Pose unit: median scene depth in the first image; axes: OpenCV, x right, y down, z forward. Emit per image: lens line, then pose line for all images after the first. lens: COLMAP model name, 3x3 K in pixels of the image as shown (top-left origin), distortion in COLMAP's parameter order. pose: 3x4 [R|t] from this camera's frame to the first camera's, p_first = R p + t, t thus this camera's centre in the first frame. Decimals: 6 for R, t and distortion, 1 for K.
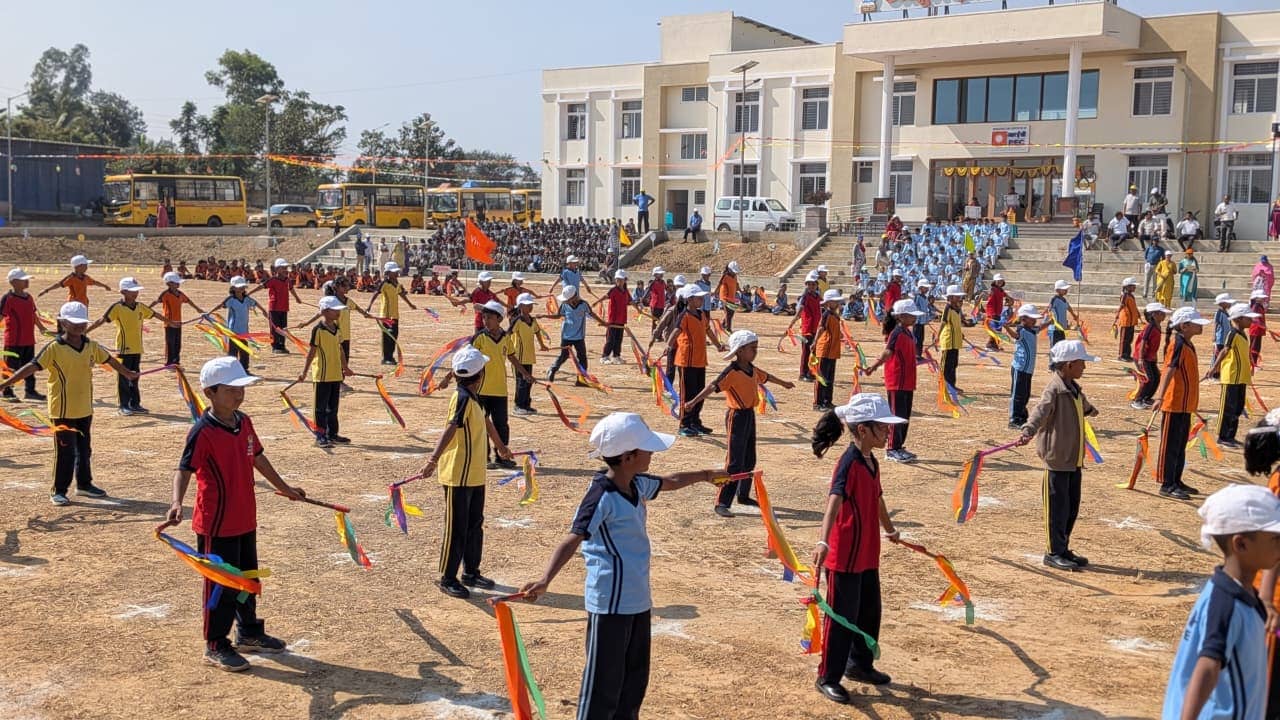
lens RADIAL K [[1902.0, 0, 640.0], [0, 1902.0, 360.0], [0, 0, 1]] dist [0.344438, -2.050292]
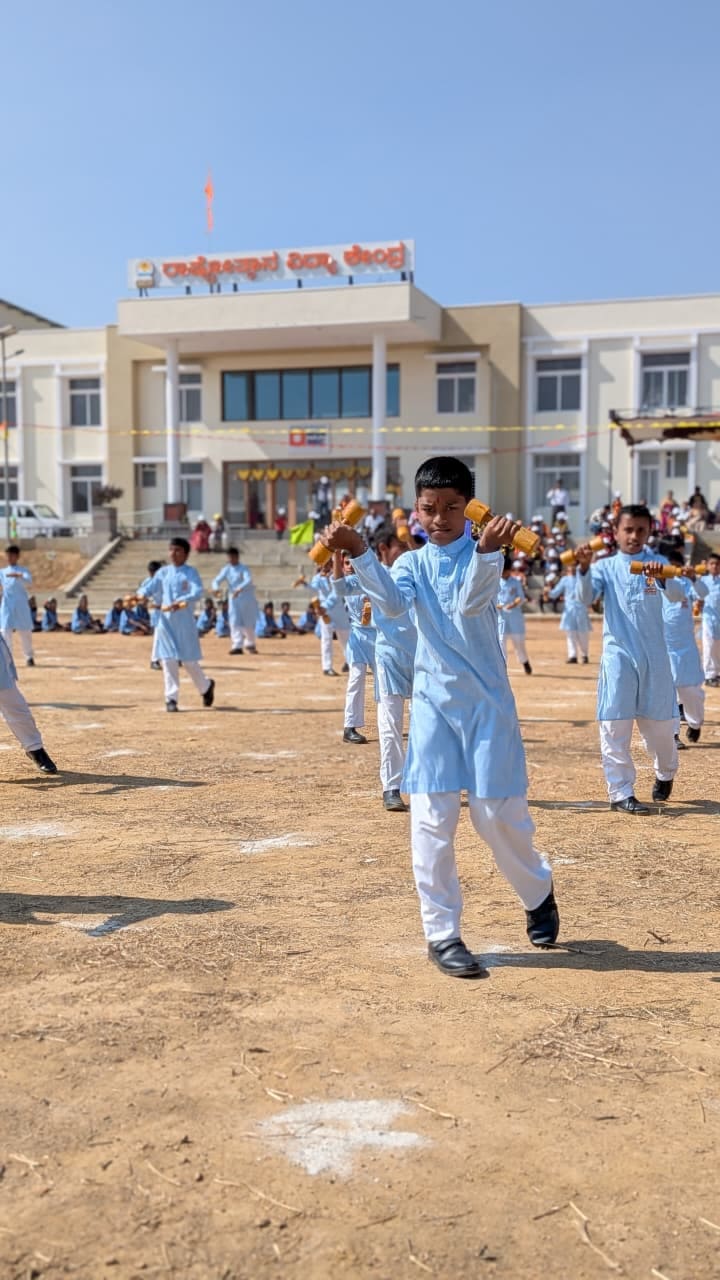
lens RADIAL K [[1382.3, 0, 360.0], [0, 1382.3, 640.0], [0, 0, 1]] dist [0.187253, 0.004487]
pose [[0.943899, -0.032489, 0.328631, -0.002407], [0.043744, 0.998680, -0.026913, -0.001854], [-0.327323, 0.039778, 0.944075, 0.378917]]
